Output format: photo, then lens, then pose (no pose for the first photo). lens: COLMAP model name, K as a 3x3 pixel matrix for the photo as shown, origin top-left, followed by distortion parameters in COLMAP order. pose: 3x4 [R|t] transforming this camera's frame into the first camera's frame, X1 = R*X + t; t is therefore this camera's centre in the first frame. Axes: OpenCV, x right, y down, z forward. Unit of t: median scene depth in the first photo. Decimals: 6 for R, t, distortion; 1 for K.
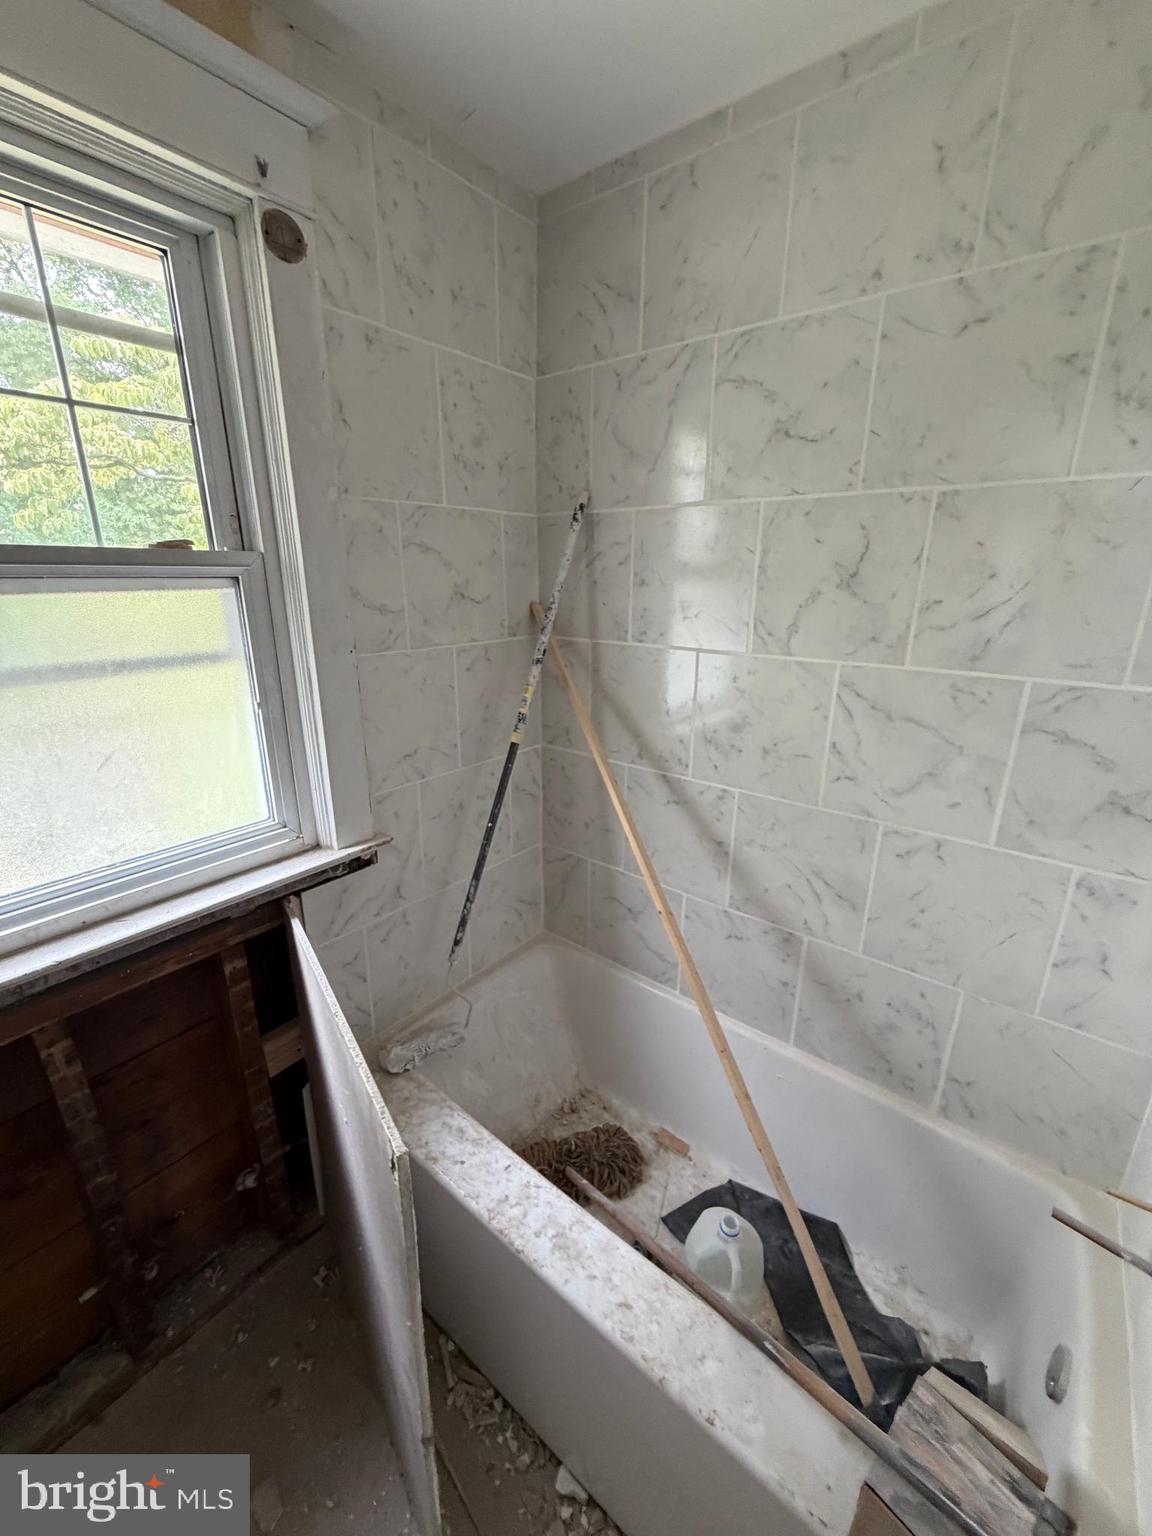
lens RADIAL K [[614.0, 0, 579.9], [0, 614.0, 764.0], [0, 0, 1]] dist [-0.000492, 0.000512]
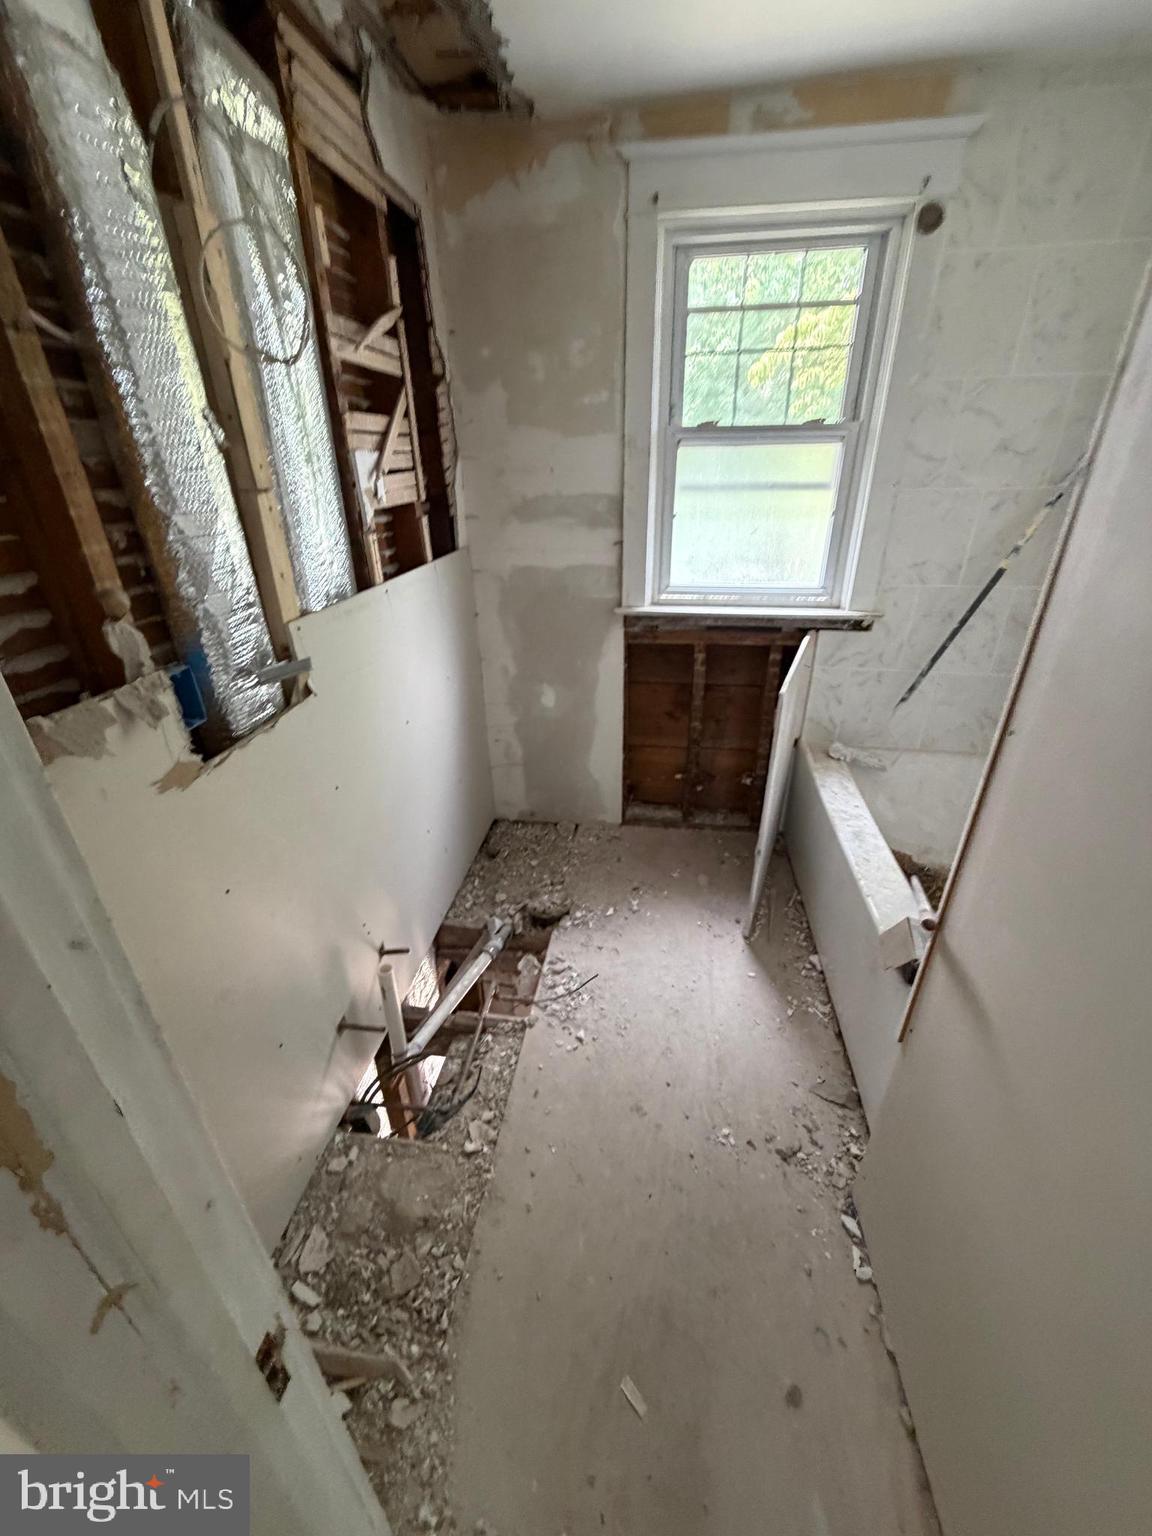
lens RADIAL K [[614.0, 0, 578.3], [0, 614.0, 757.9], [0, 0, 1]] dist [-0.000492, 0.000512]
pose [[0.507356, 0.366800, -0.779774, 0.754033], [-0.237039, 0.929383, 0.282947, 0.232615], [0.828494, 0.041282, 0.558474, -0.580811]]
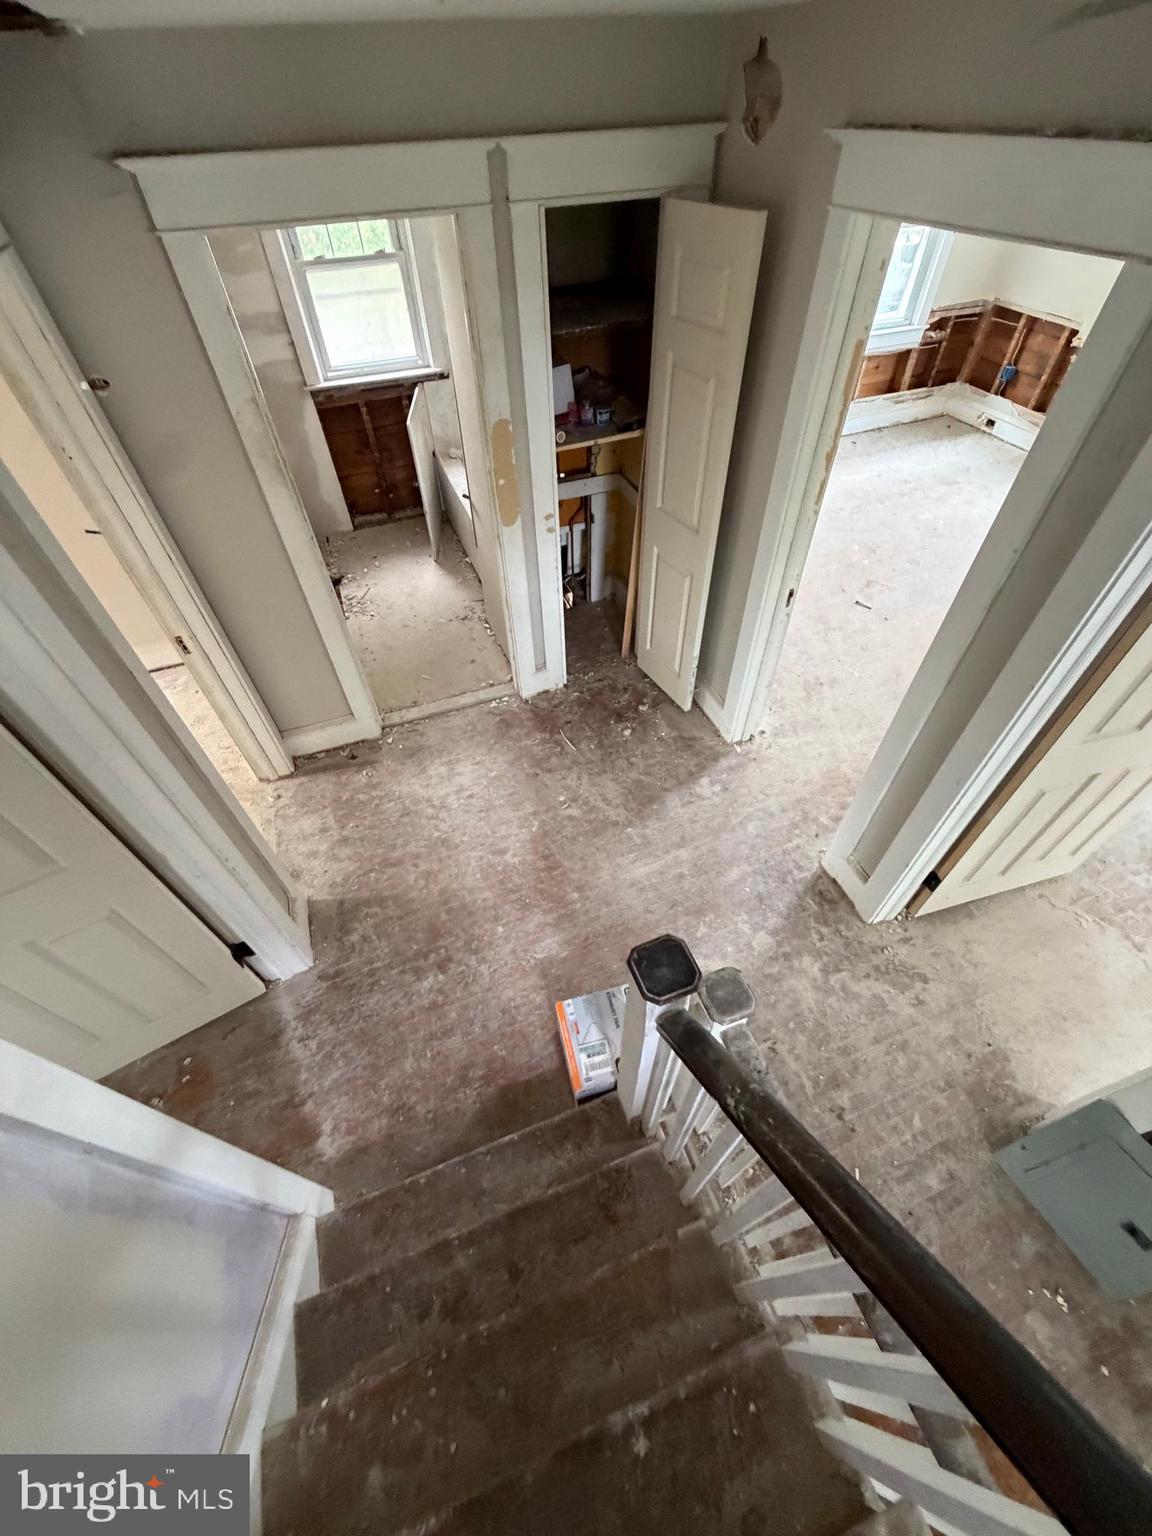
lens RADIAL K [[614.0, 0, 575.7], [0, 614.0, 760.6], [0, 0, 1]] dist [-0.000492, 0.000512]
pose [[0.858802, 0.362443, -0.362070, 2.241437], [-0.122600, 0.831605, 0.541666, 0.023371], [0.497422, -0.420793, 0.758620, -1.984380]]
